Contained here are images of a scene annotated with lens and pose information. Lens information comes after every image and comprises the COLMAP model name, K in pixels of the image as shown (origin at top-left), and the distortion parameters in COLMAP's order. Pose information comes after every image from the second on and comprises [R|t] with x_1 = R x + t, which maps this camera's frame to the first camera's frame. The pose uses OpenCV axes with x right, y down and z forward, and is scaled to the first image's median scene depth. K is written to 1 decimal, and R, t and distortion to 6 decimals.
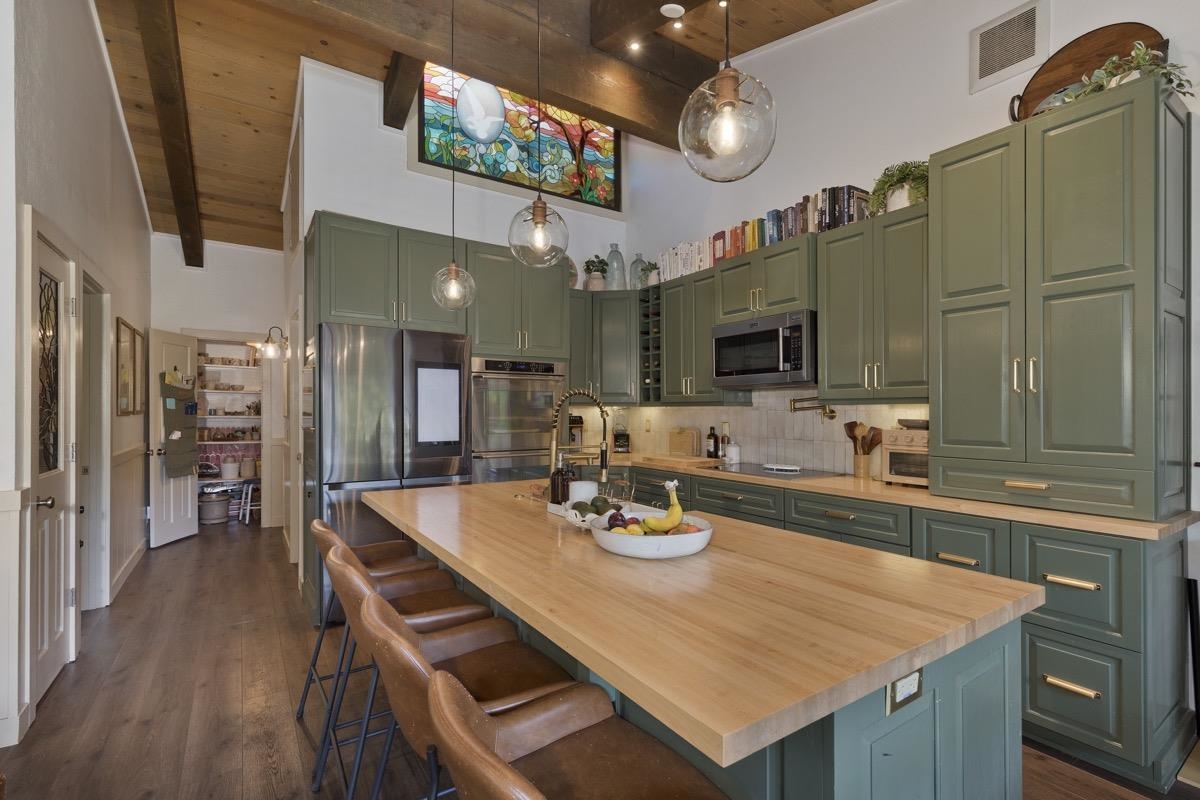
lens RADIAL K [[541.0, 0, 605.5], [0, 541.0, 404.9], [0, 0, 1]] dist [0.009549, -0.000443]
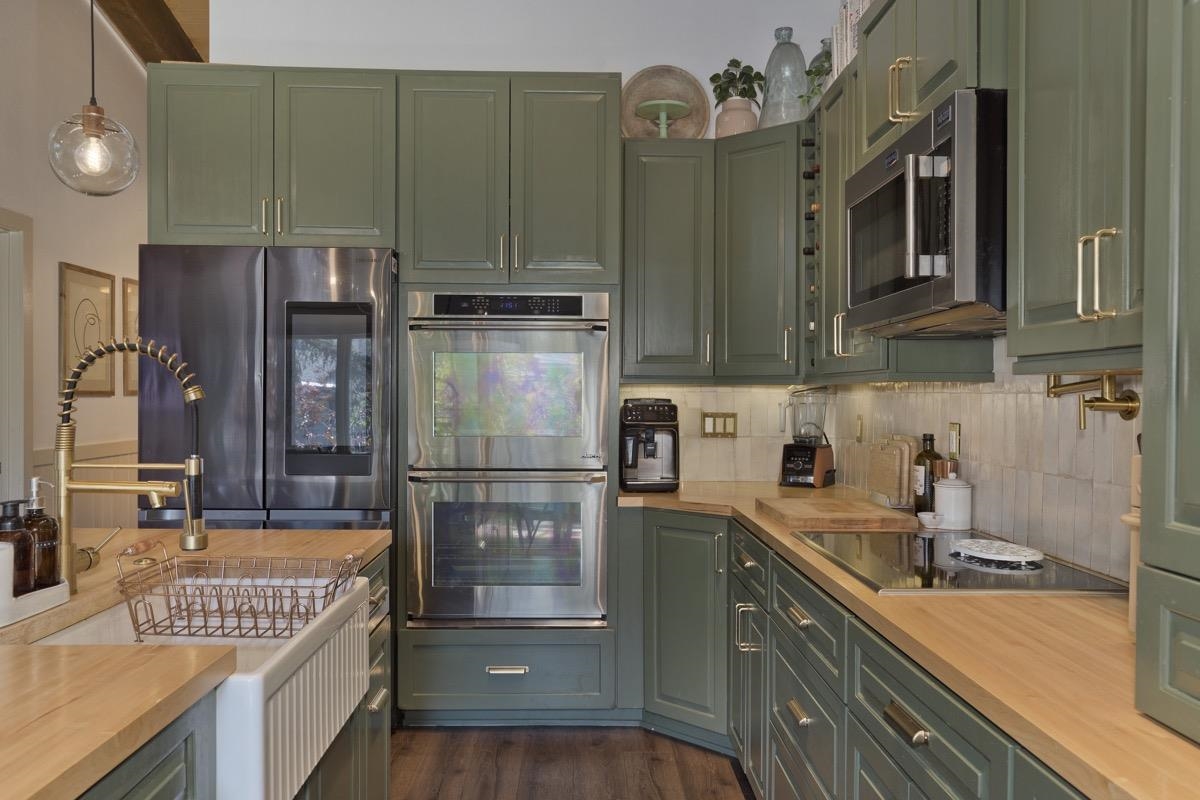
lens RADIAL K [[942.6, 0, 600.0], [0, 942.6, 400.0], [0, 0, 1]] dist [0.048335, 0.000555]
pose [[0.845221, 0.008019, -0.534357, 0.385639], [-0.000723, 0.999904, 0.013862, 0.006392], [0.534417, -0.011330, 0.845145, 0.290771]]
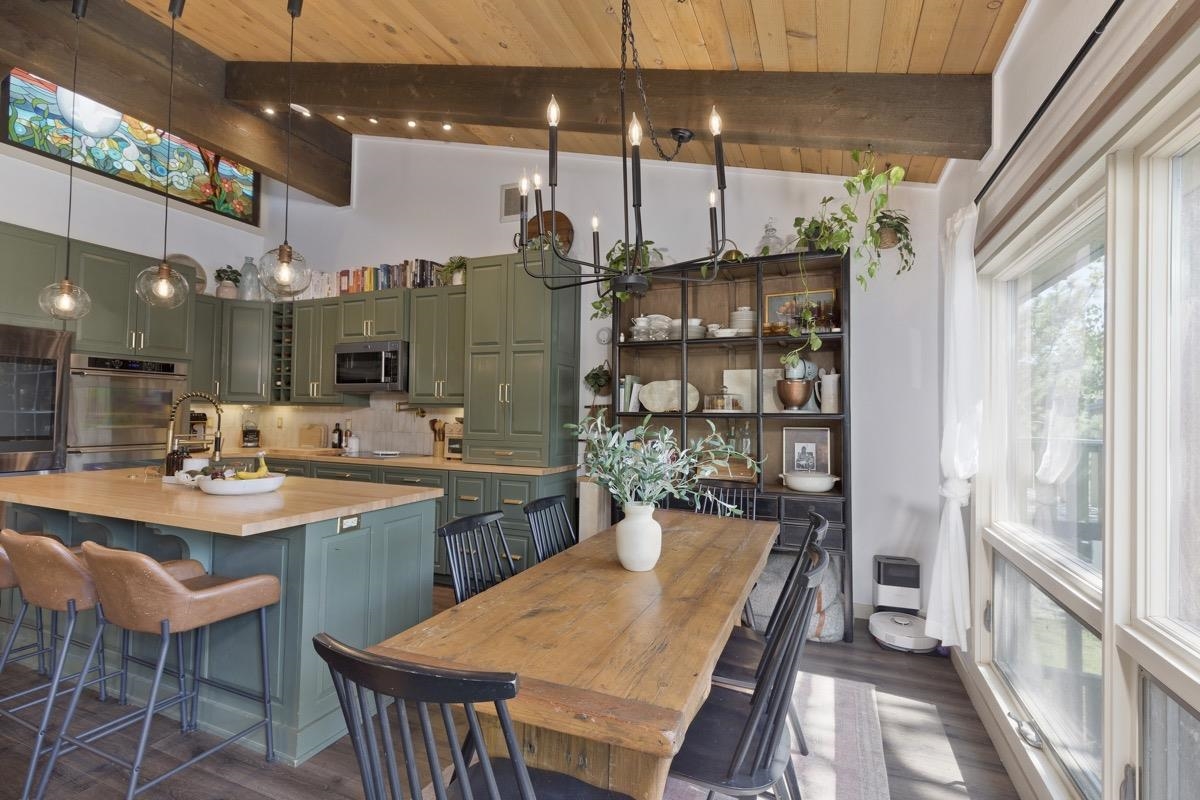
lens RADIAL K [[529.7, 0, 605.8], [0, 529.7, 396.4], [0, 0, 1]] dist [0.001497, 0.000126]
pose [[0.832088, 0.030597, 0.553800, 0.037366], [-0.020709, 0.999495, -0.024106, -0.004238], [-0.554258, 0.008589, 0.832301, -0.361949]]
